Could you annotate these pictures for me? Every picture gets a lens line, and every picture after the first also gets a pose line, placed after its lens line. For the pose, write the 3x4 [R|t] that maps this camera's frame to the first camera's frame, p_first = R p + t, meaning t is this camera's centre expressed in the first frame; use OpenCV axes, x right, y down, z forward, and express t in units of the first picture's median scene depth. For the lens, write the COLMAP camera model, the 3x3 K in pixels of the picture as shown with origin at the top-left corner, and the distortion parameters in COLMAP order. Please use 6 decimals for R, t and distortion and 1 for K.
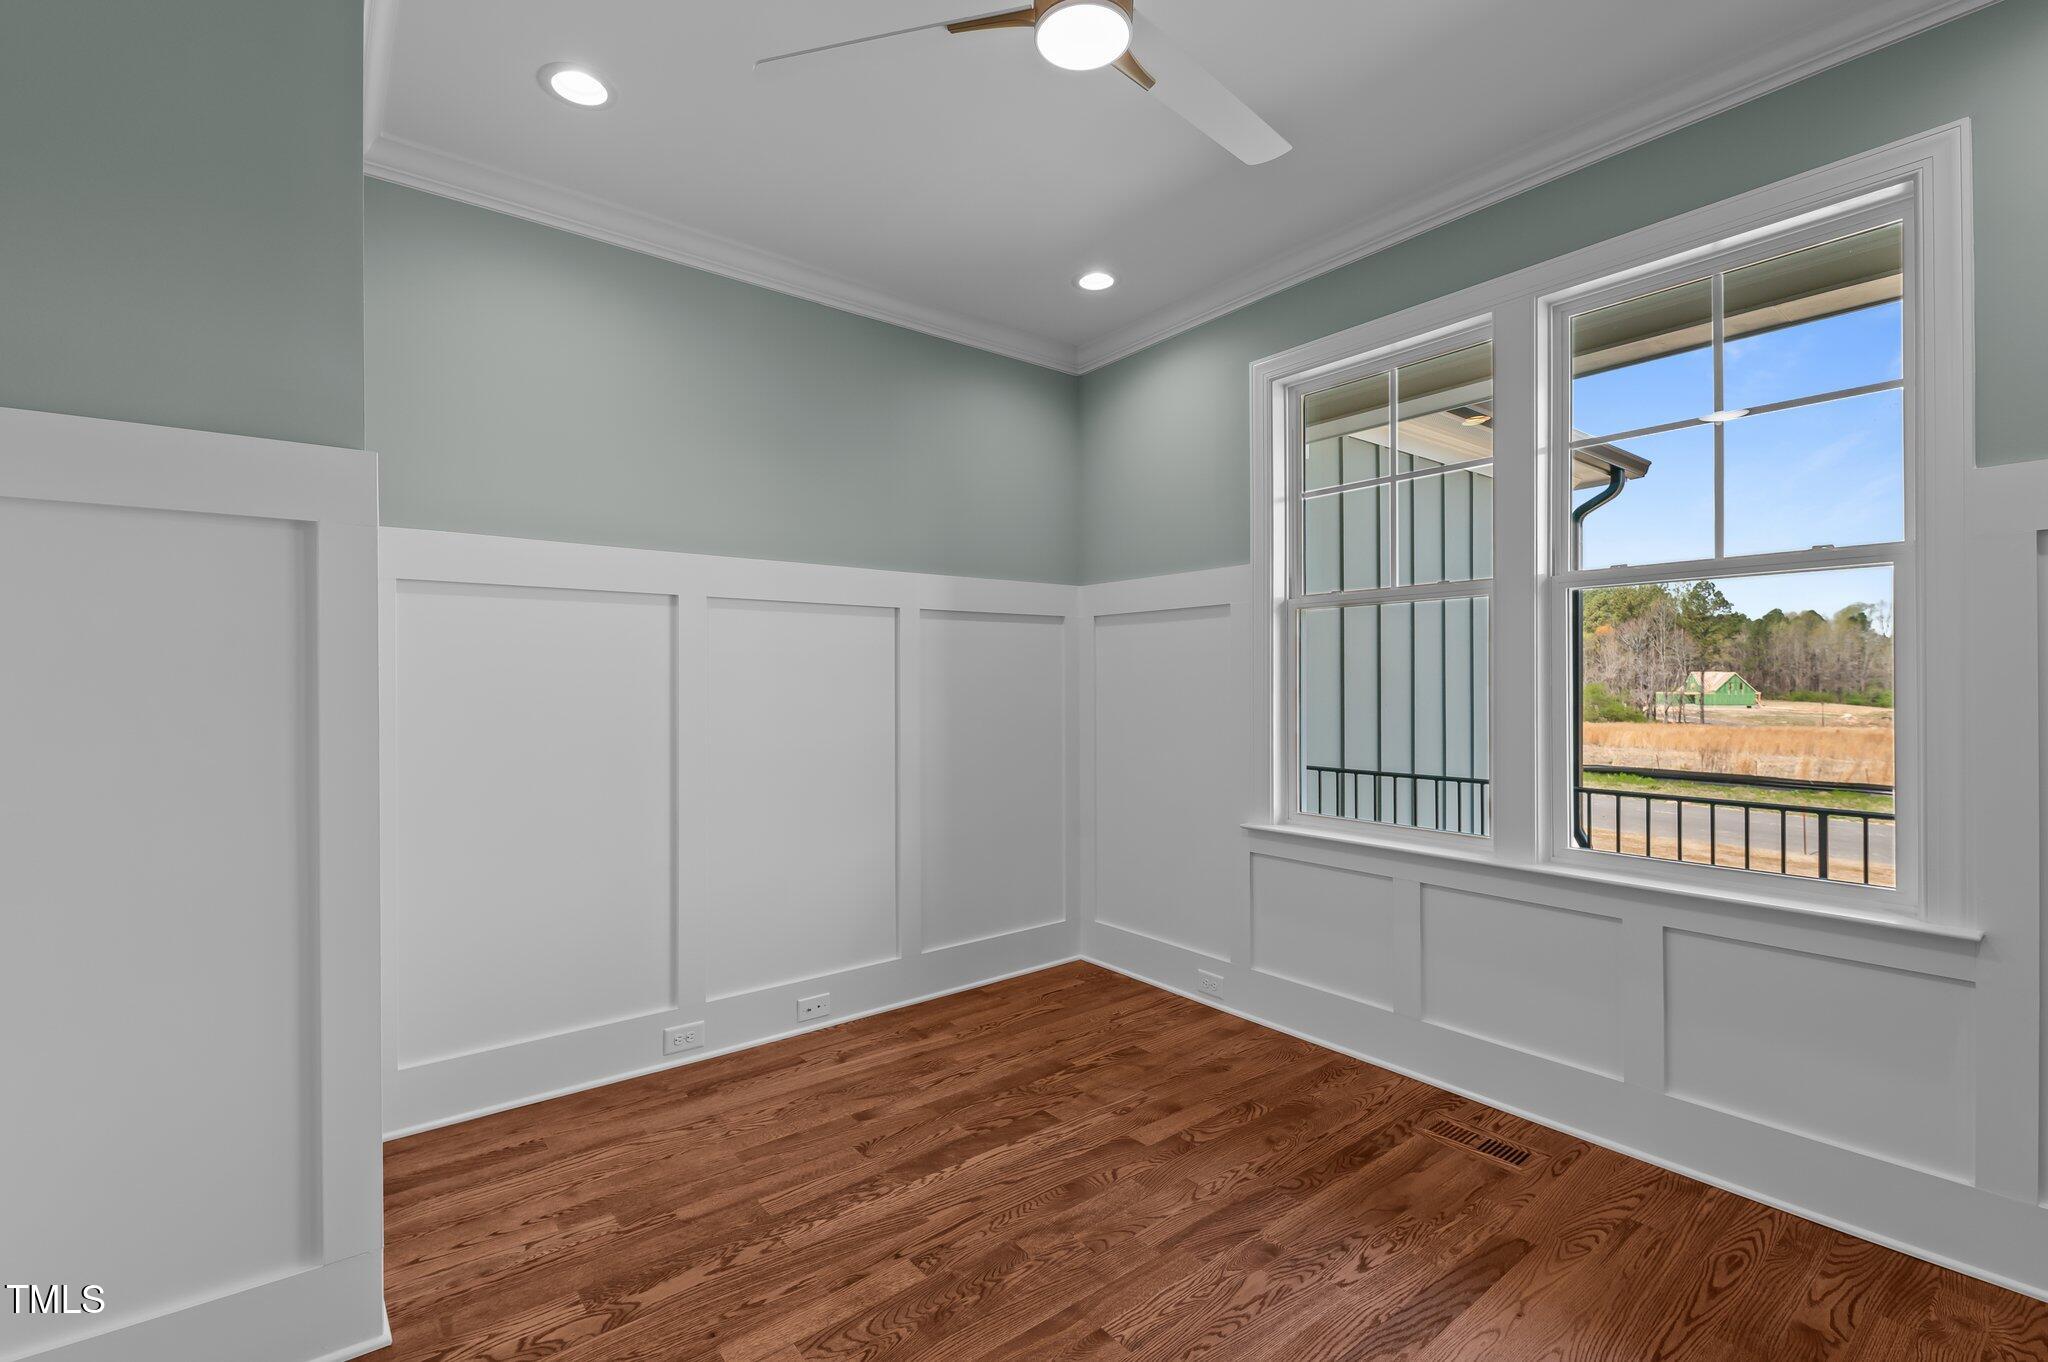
lens RADIAL K [[886.9, 0, 1021.1], [0, 886.9, 684.5], [0, 0, 1]] dist [0.013890, -0.010377]
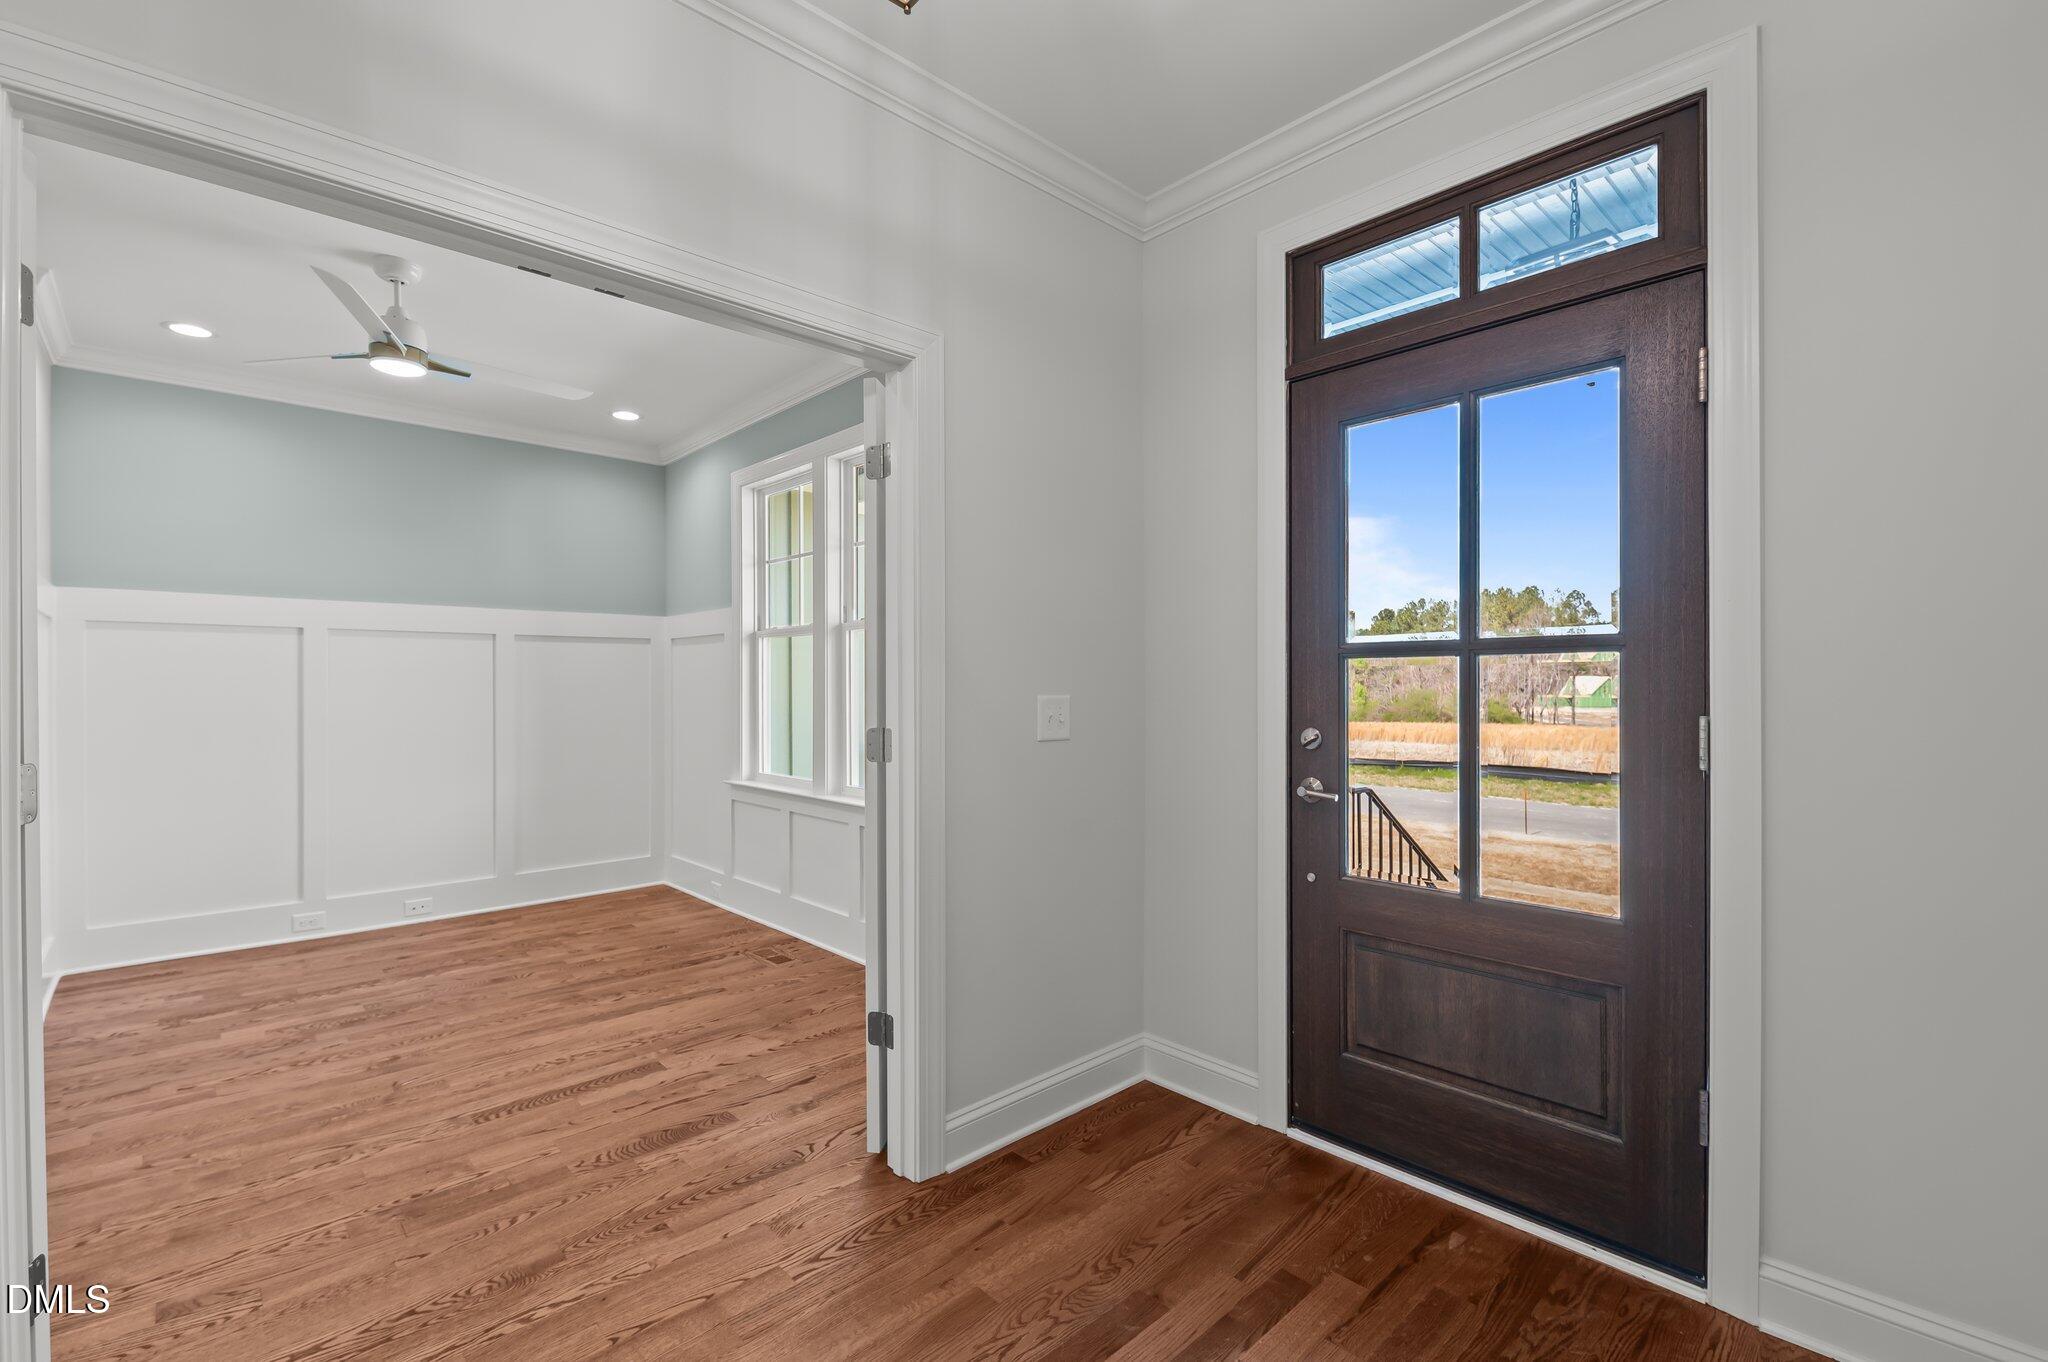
lens RADIAL K [[889.1, 0, 1024.3], [0, 889.1, 698.2], [0, 0, 1]] dist [0.014033, -0.010391]
pose [[0.996453, -0.000204, 0.084150, 0.696293], [-0.000812, 0.999927, 0.012032, -0.001514], [-0.084146, -0.012058, 0.996380, -0.601327]]
